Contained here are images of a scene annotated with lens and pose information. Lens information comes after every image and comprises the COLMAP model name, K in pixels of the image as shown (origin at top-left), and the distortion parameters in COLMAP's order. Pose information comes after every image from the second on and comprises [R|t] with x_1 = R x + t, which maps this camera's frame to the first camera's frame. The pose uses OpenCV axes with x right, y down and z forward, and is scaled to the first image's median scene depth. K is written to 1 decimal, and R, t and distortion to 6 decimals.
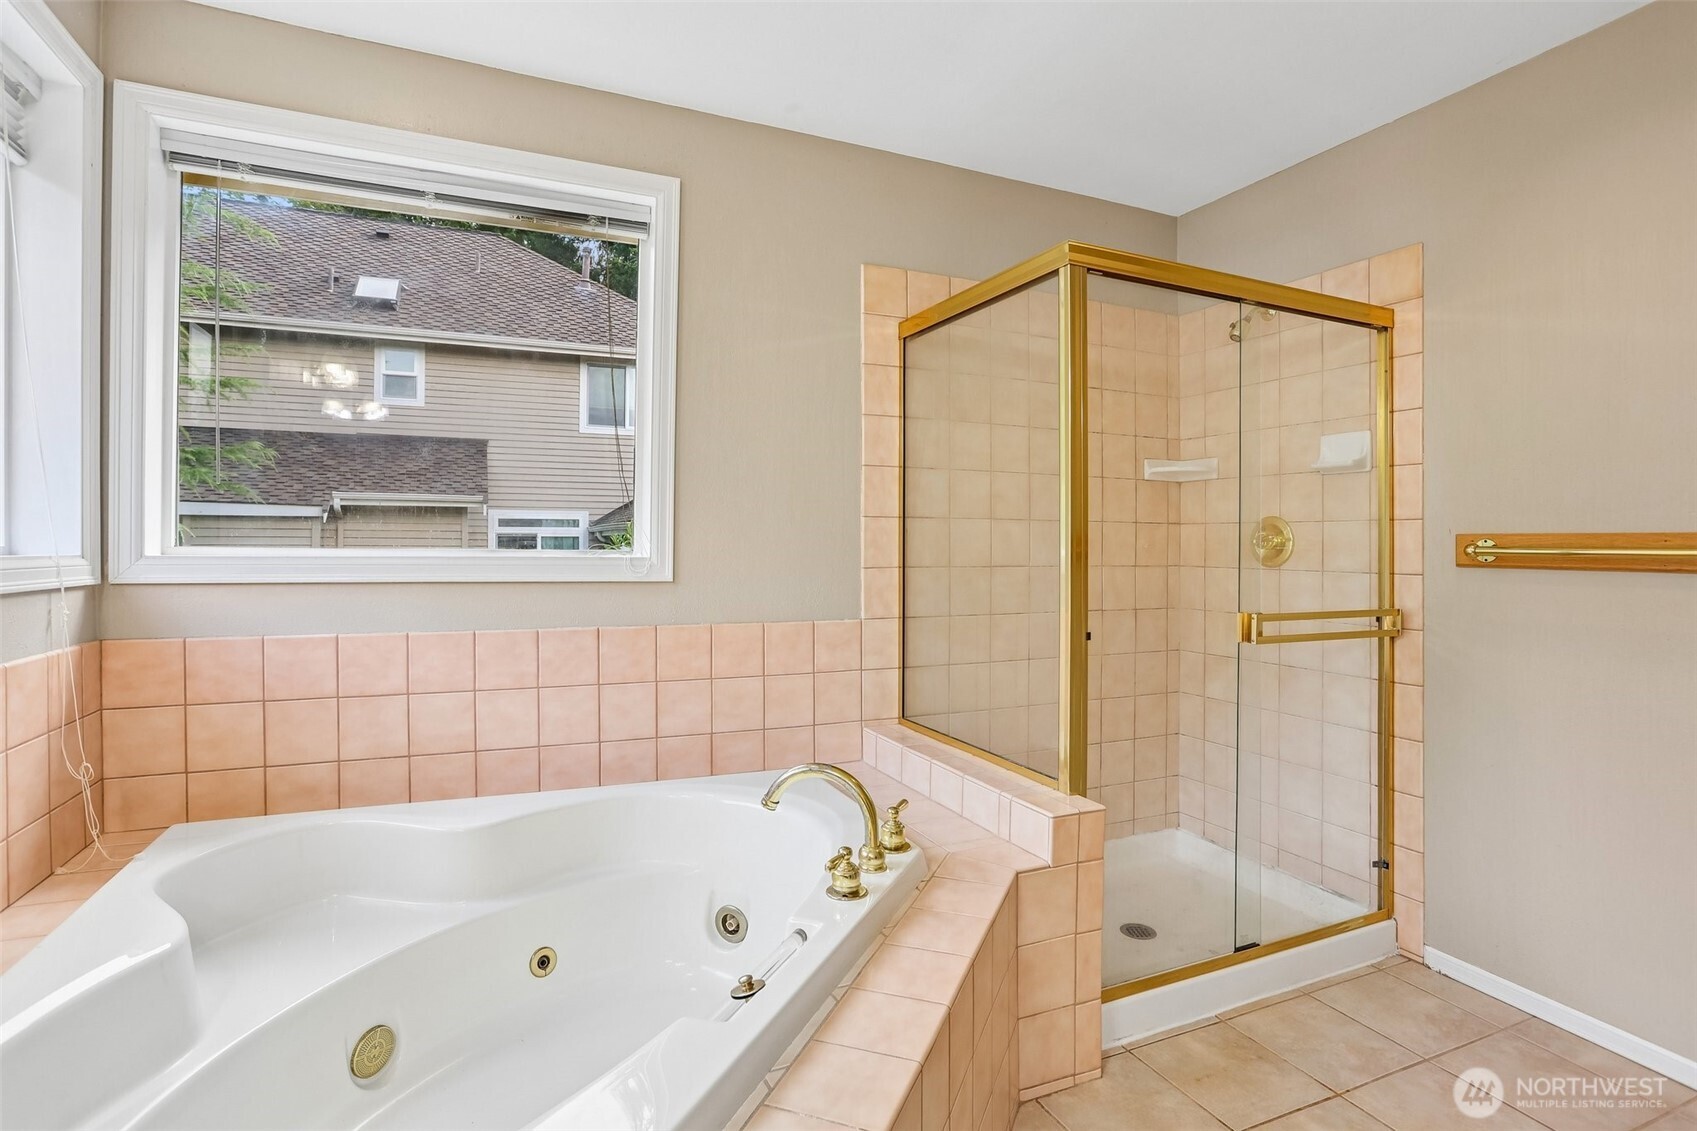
lens RADIAL K [[833.9, 0, 851.6], [0, 833.9, 553.6], [0, 0, 1]] dist [-0.042686, 0.005509]
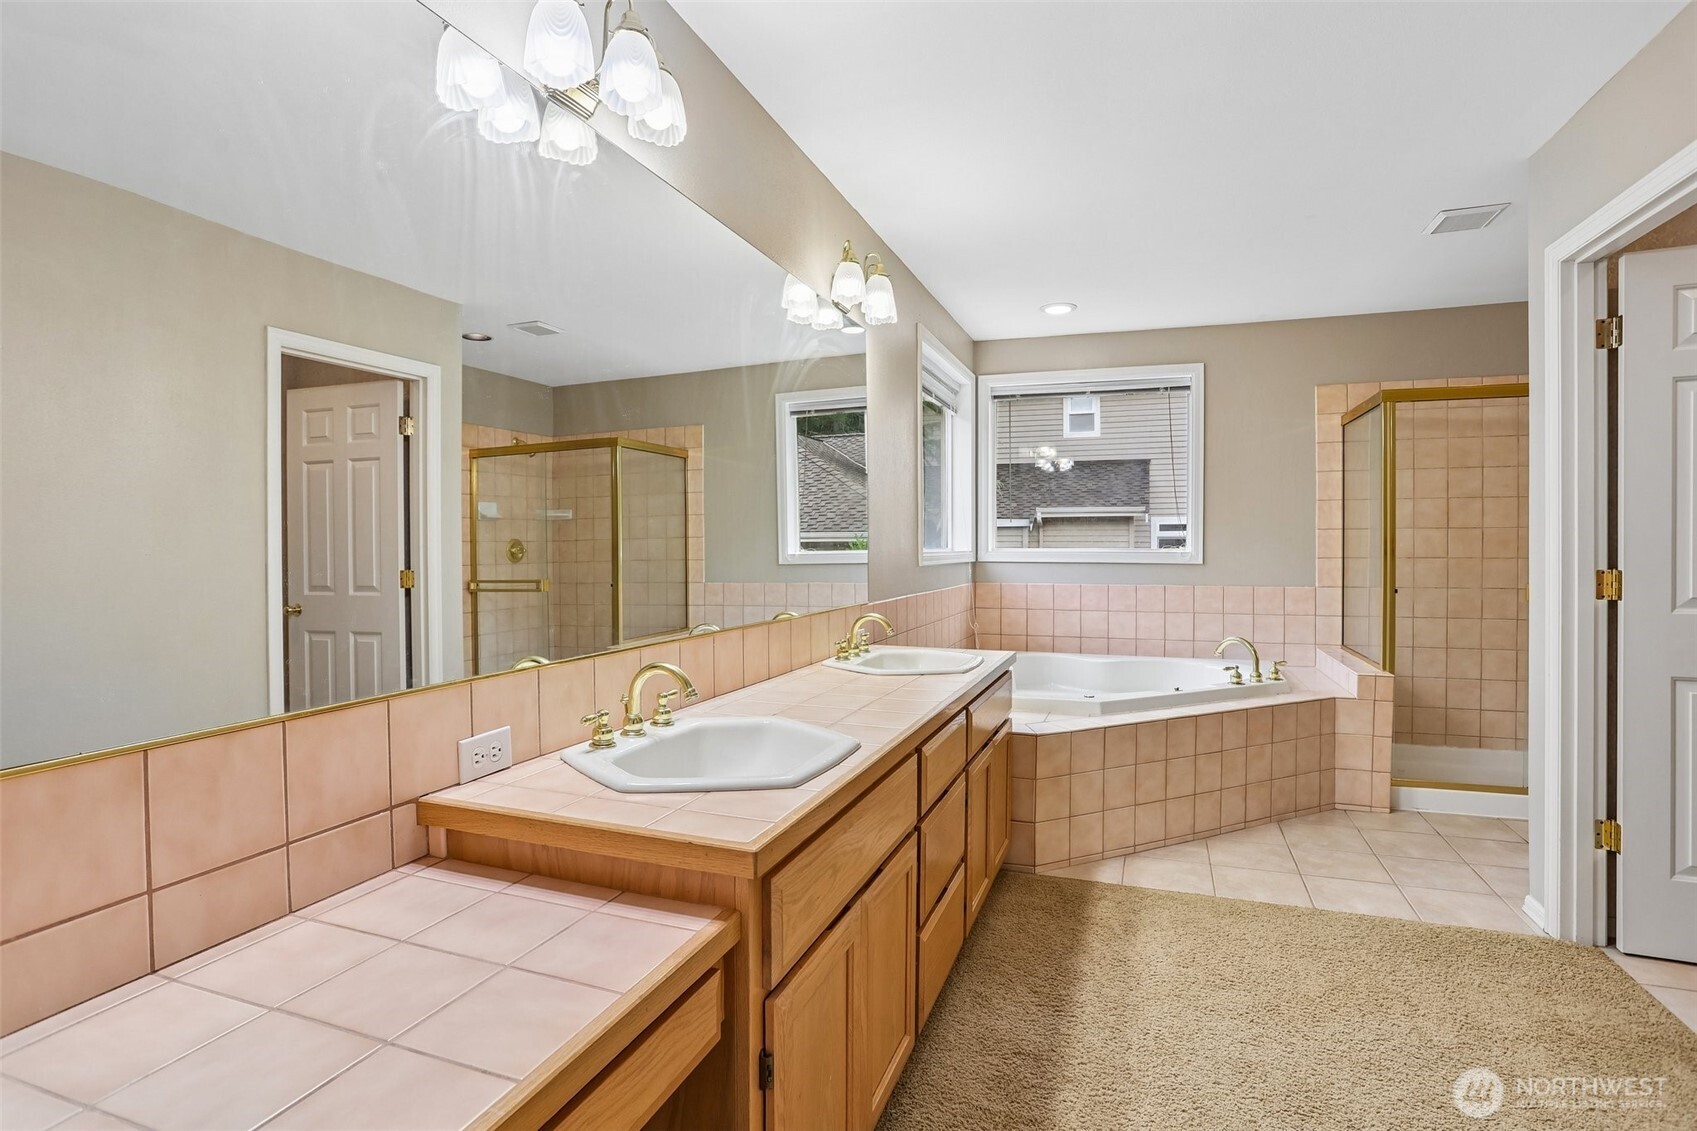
lens RADIAL K [[831.0, 0, 851.2], [0, 831.0, 565.0], [0, 0, 1]] dist [-0.042284, -0.000683]
pose [[0.713701, 0.008898, -0.700394, 0.520490], [-0.000513, 0.999926, 0.012180, 0.011111], [0.700450, -0.008334, 0.713653, -0.919744]]
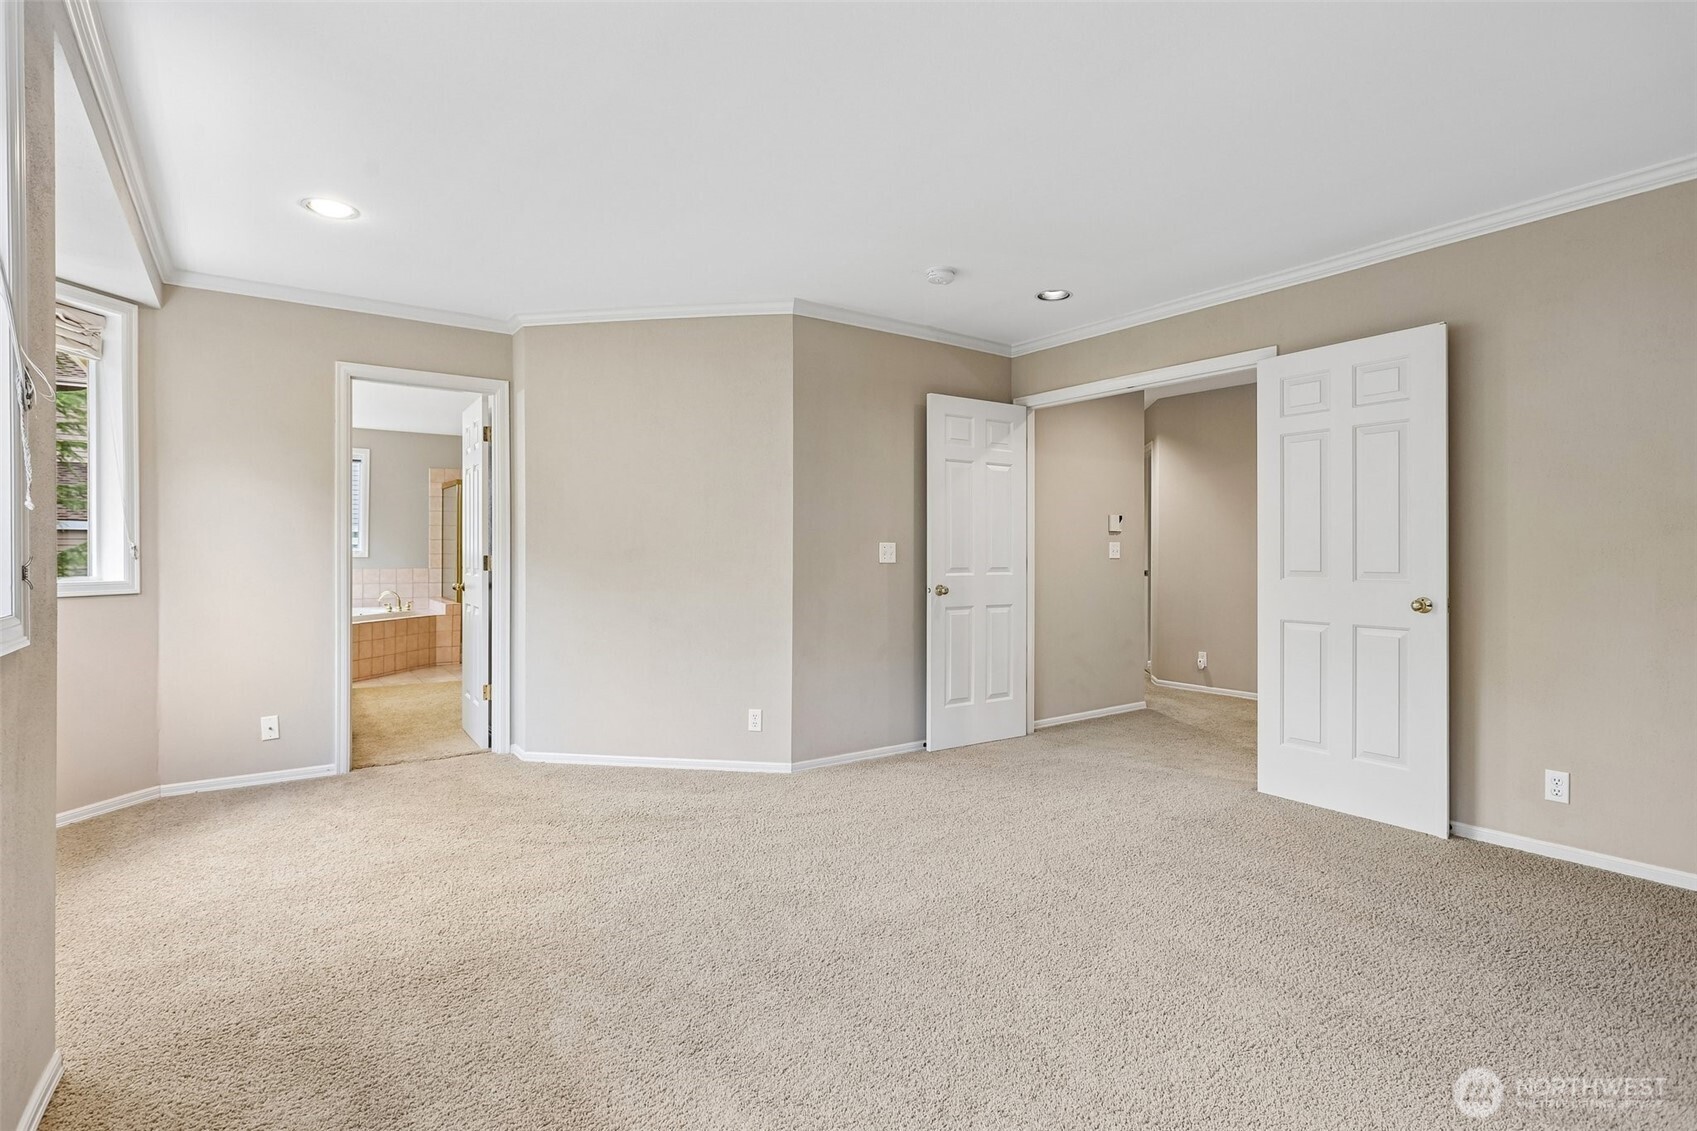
lens RADIAL K [[831.0, 0, 855.7], [0, 831.0, 565.8], [0, 0, 1]] dist [-0.042284, -0.000683]
pose [[0.981318, 0.005270, 0.192319, 1.105397], [-0.005034, 0.999986, -0.001715, 0.063516], [-0.192325, 0.000715, 0.981331, -2.734712]]
